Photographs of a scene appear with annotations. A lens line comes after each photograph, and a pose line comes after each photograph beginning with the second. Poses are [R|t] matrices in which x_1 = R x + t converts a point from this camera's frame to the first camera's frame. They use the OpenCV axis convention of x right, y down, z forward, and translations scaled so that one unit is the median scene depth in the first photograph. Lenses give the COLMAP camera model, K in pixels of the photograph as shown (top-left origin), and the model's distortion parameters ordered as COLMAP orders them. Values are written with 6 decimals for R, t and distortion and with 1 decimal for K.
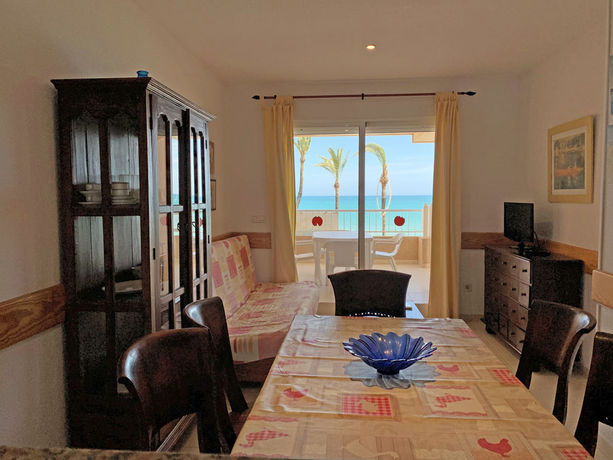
lens RADIAL K [[467.1, 0, 306.5], [0, 467.1, 230.0], [0, 0, 1]] dist [-0.002126, 0.000686]
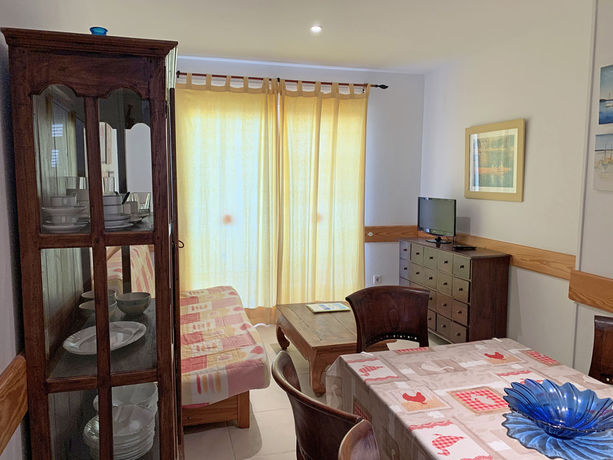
lens RADIAL K [[467.1, 0, 306.5], [0, 467.1, 230.0], [0, 0, 1]] dist [-0.002126, 0.000686]
pose [[0.931998, -0.034174, 0.360848, -0.242877], [0.020511, 0.998923, 0.041627, -0.046670], [-0.361882, -0.031395, 0.931695, 0.177546]]
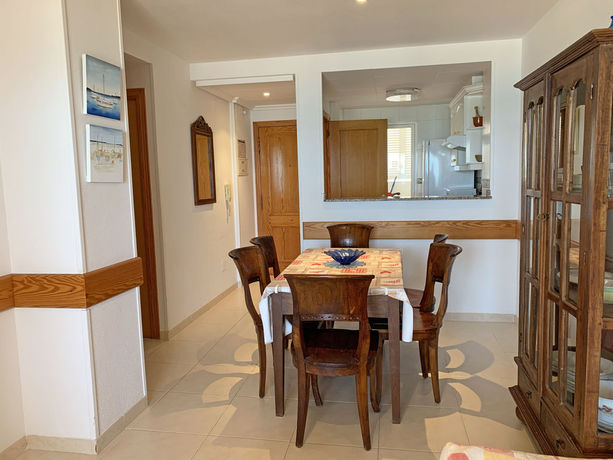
lens RADIAL K [[467.1, 0, 306.5], [0, 467.1, 230.0], [0, 0, 1]] dist [-0.002126, 0.000686]
pose [[-0.995908, 0.022173, 0.087611, 0.155254], [0.037593, 0.983223, 0.178493, -0.131248], [-0.082184, 0.181057, -0.980033, 1.729283]]
